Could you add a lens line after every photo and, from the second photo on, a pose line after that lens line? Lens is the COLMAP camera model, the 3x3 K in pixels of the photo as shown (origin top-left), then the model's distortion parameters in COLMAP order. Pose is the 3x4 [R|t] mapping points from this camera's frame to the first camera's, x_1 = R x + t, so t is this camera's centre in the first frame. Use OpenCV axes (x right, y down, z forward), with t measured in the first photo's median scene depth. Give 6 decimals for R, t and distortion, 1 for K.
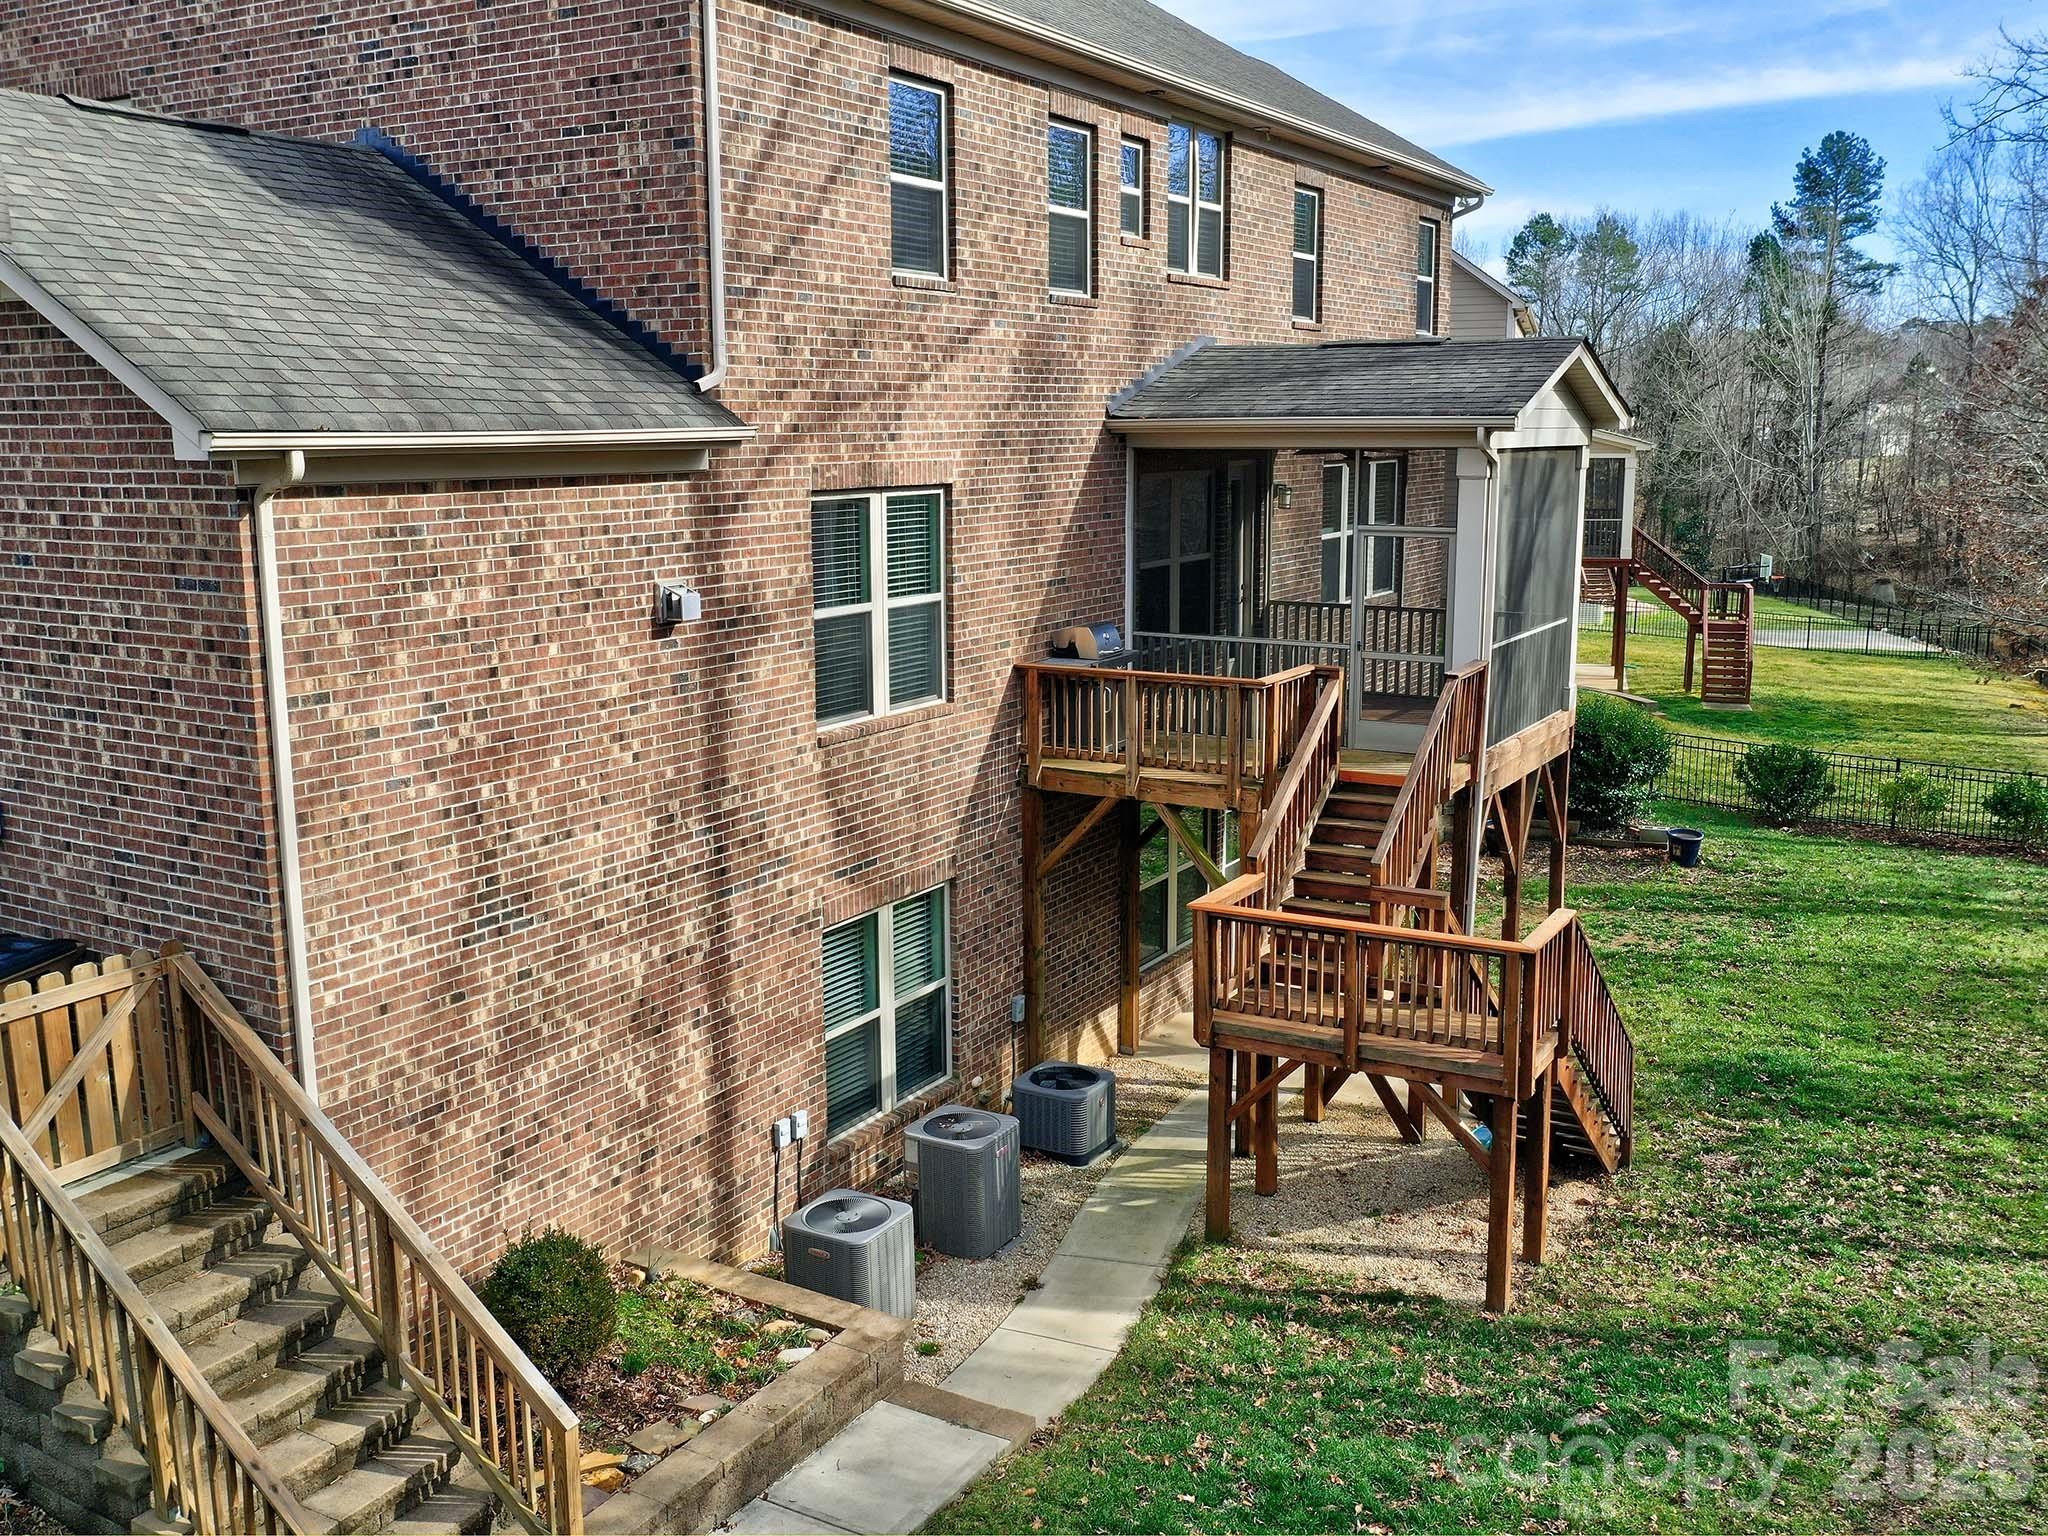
lens RADIAL K [[1832.4, 0, 1024.0], [0, 1832.4, 768.0], [0, 0, 1]] dist [-0.002617, 0.011577]
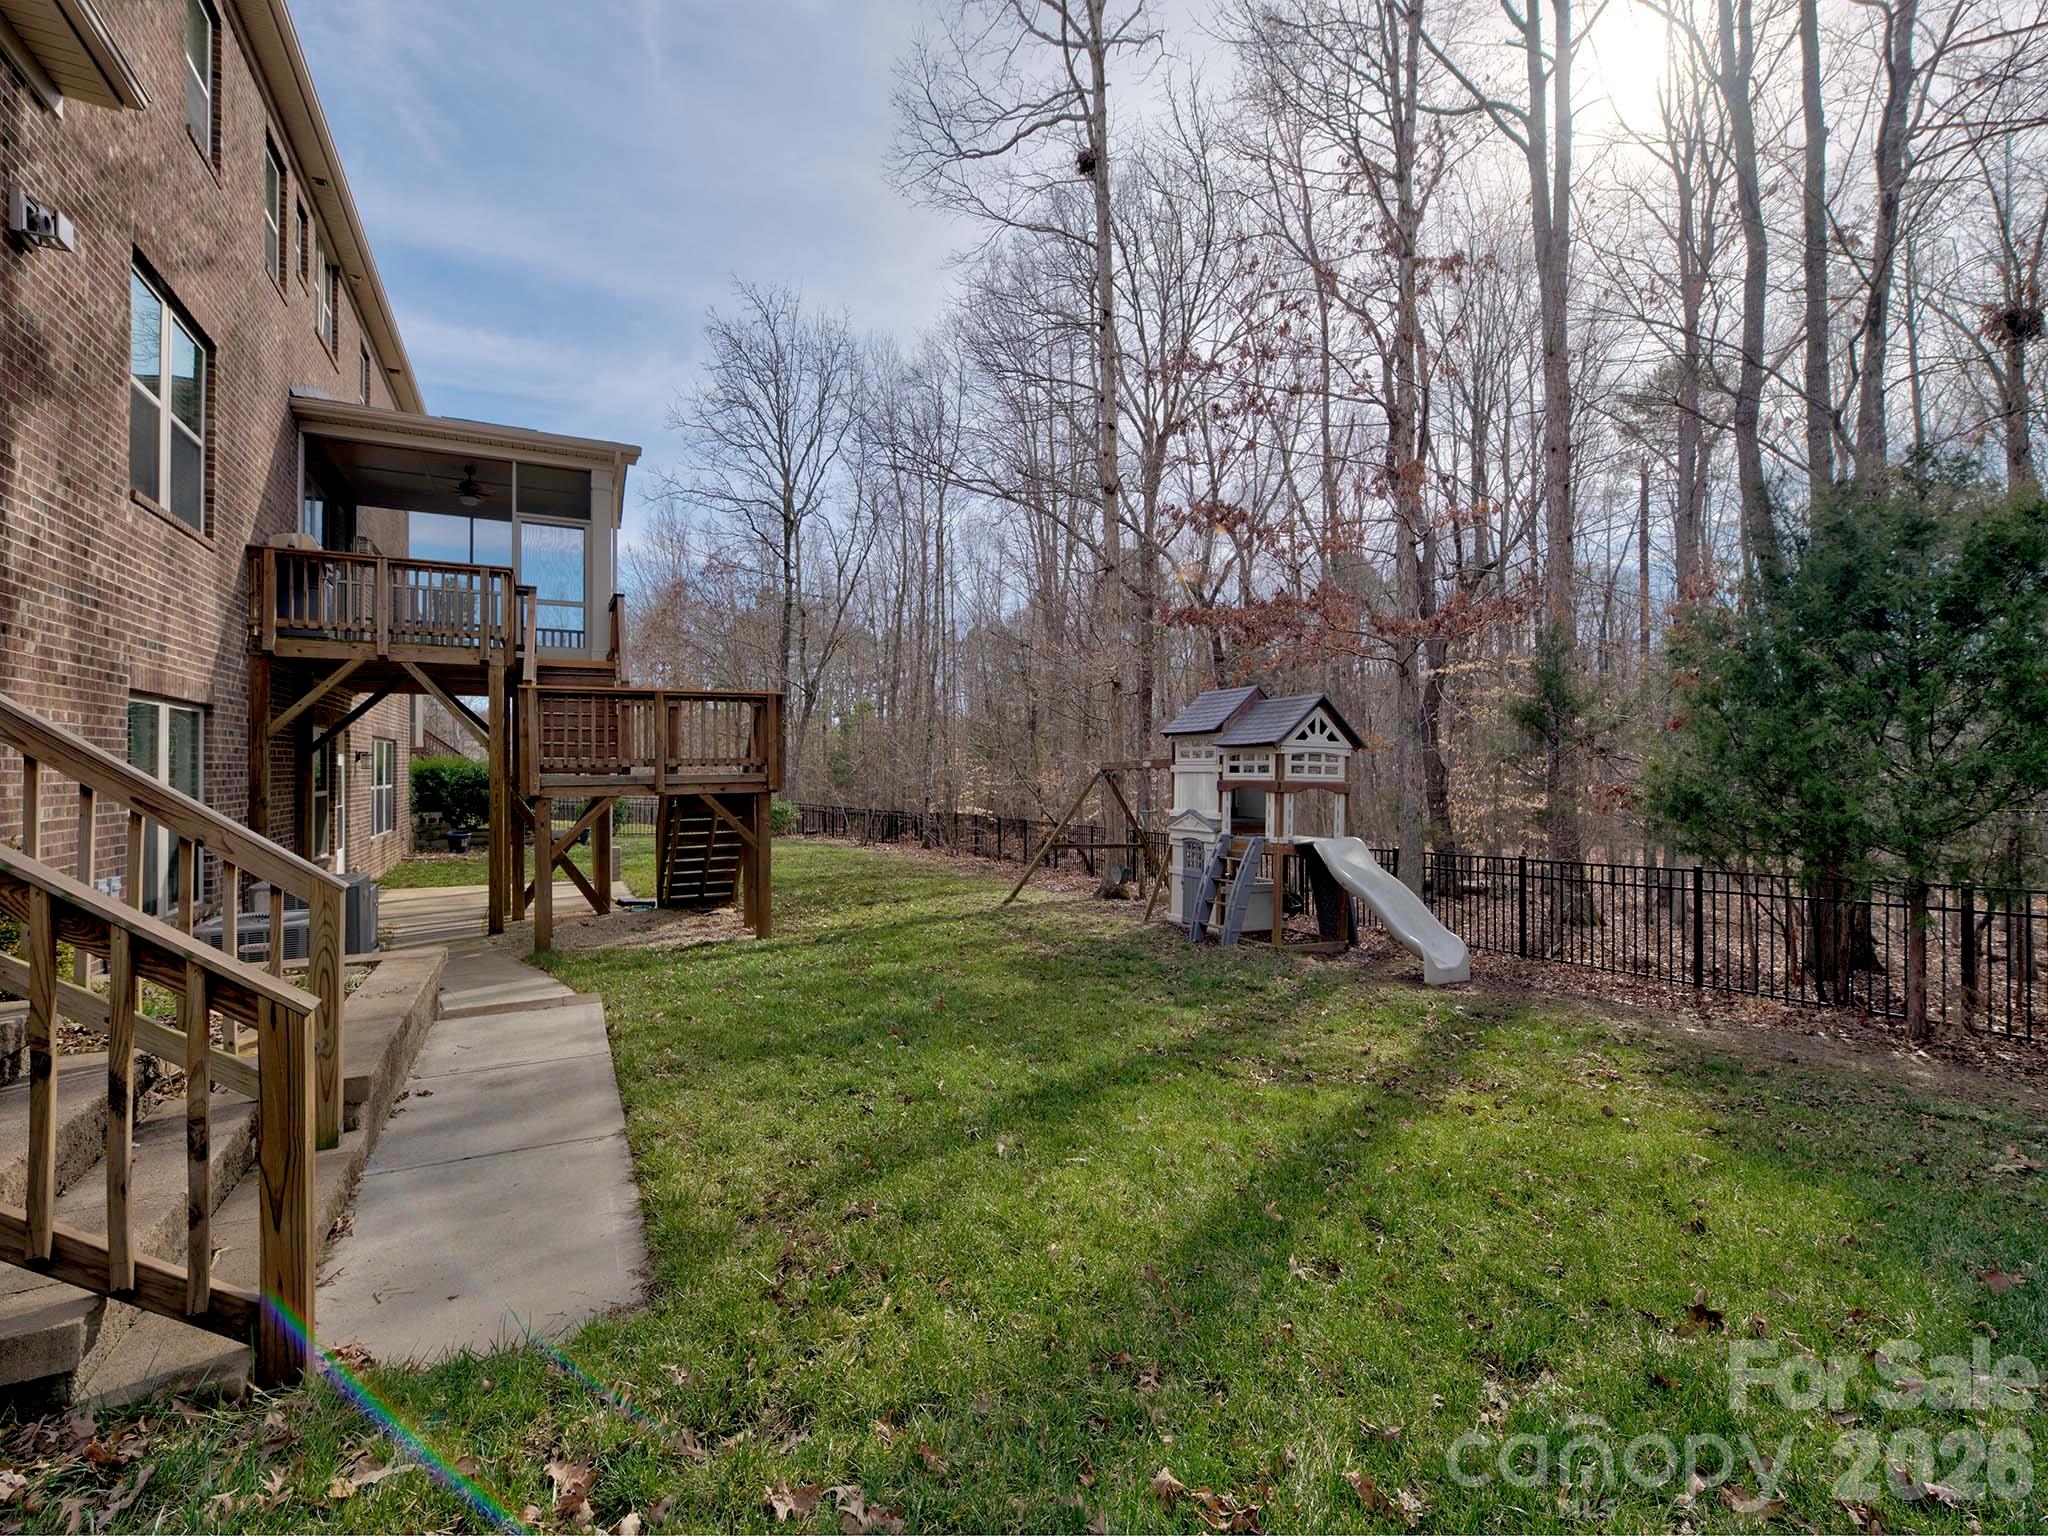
lens RADIAL K [[915.2, 0, 1021.9], [0, 915.2, 759.9], [0, 0, 1]] dist [0.000927, -0.000002]
pose [[0.538664, 0.011733, 0.842439, -0.352688], [0.154445, 0.981584, -0.112424, 0.337966], [-0.828244, 0.190670, 0.526932, 0.487116]]
